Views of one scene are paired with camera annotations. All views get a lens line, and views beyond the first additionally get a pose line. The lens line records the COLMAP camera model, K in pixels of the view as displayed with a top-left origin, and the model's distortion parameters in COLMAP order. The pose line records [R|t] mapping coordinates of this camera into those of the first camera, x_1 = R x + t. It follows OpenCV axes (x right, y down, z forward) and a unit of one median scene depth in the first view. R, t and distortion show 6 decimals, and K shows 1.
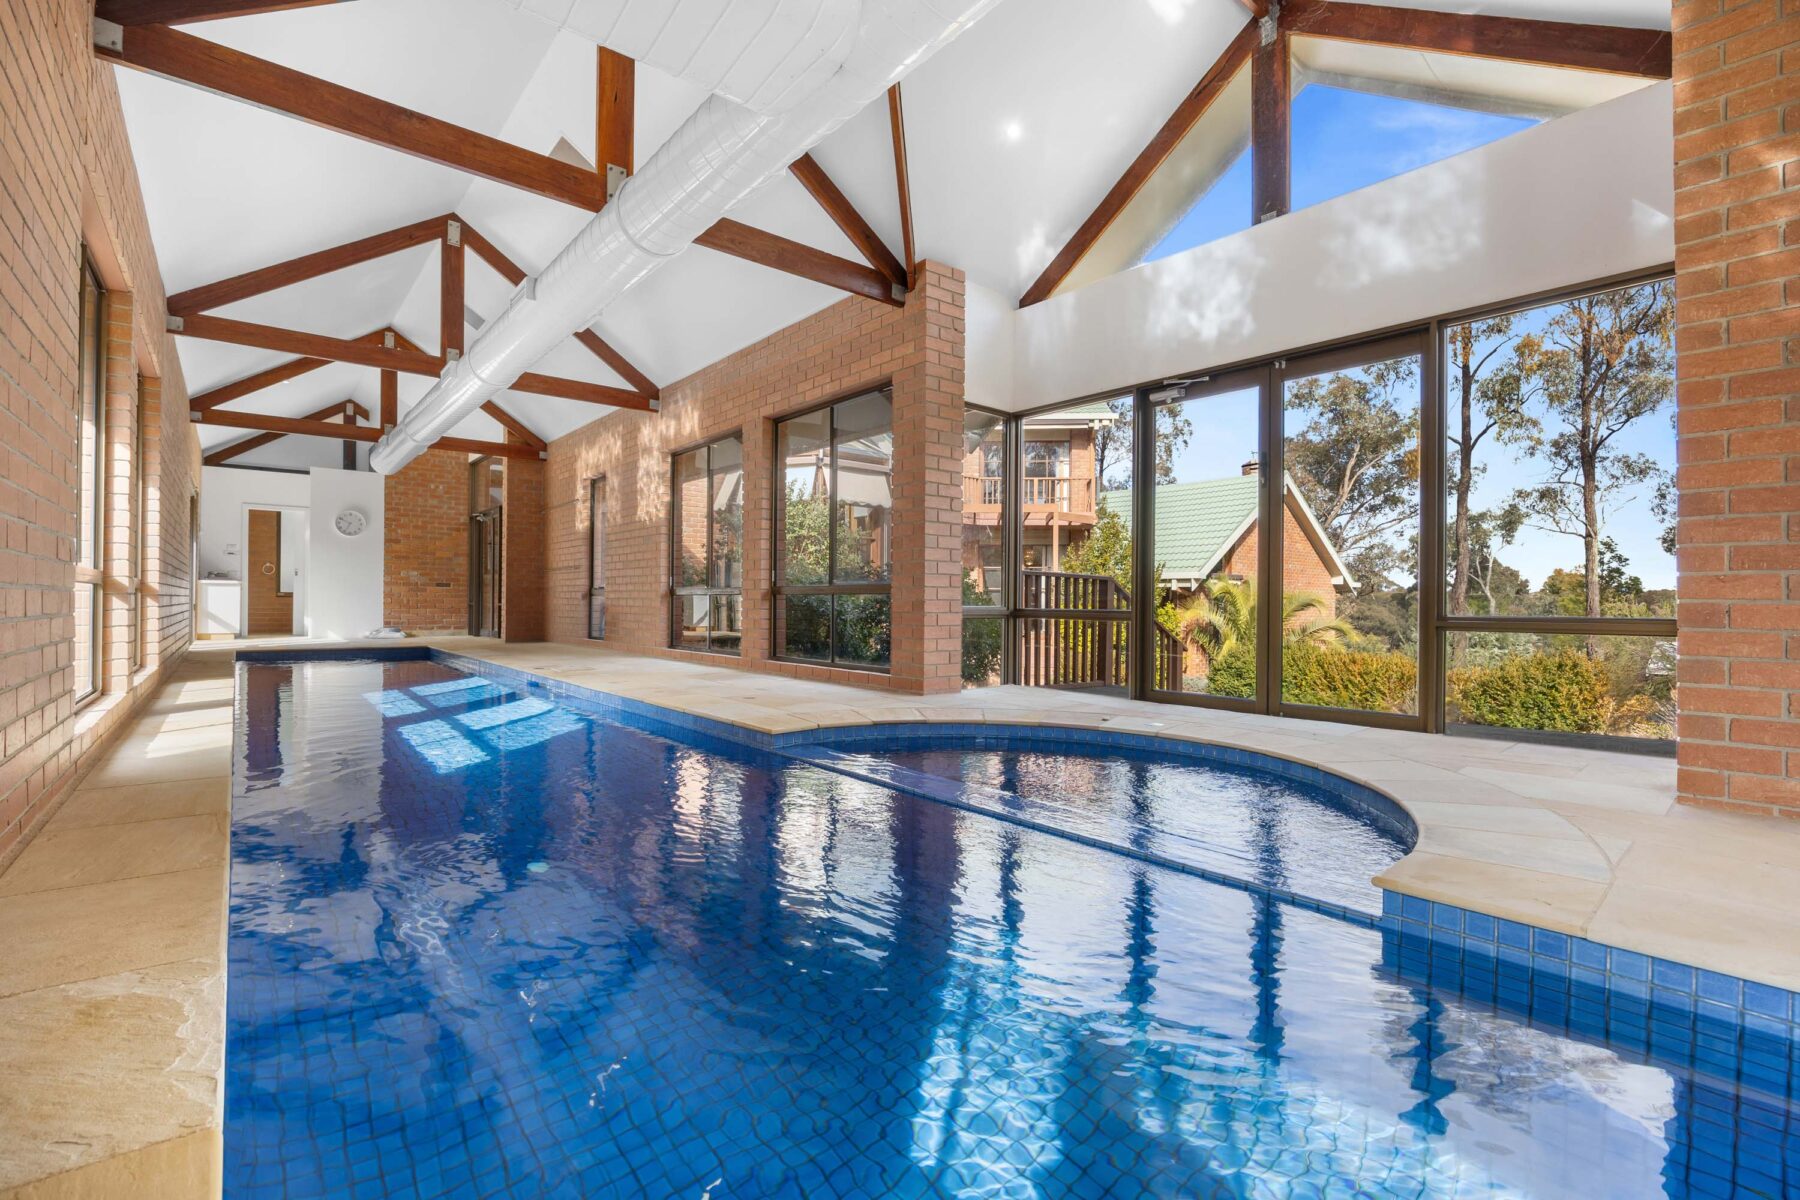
lens RADIAL K [[797.0, 0, 906.6], [0, 797.0, 606.4], [0, 0, 1]] dist [-0.014342, -0.000044]
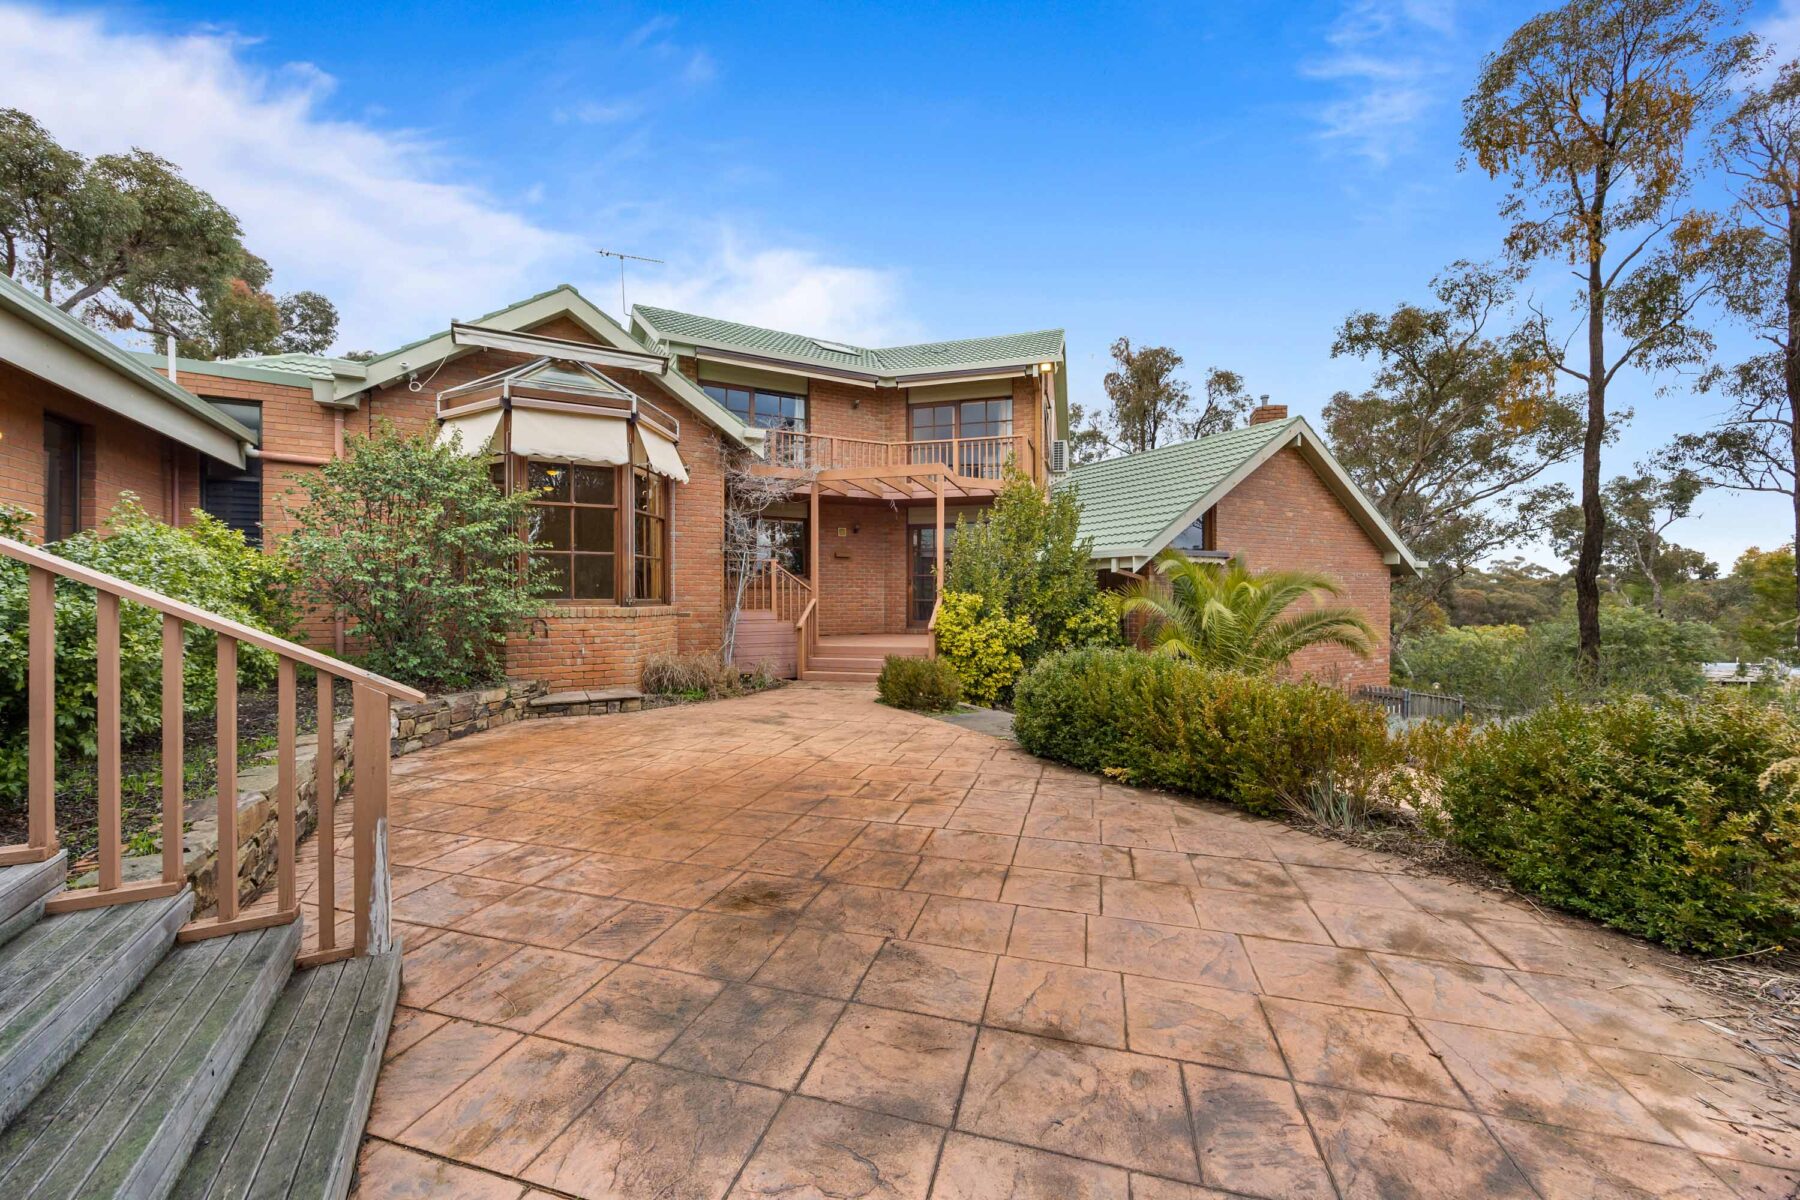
lens RADIAL K [[699.0, 0, 892.1], [0, 699.0, 594.9], [0, 0, 1]] dist [-0.000195, -0.000192]
pose [[0.979249, -0.010544, -0.202386, 0.169998], [0.009073, 0.999925, -0.008197, 0.002682], [0.202457, 0.006190, 0.979272, 0.195822]]
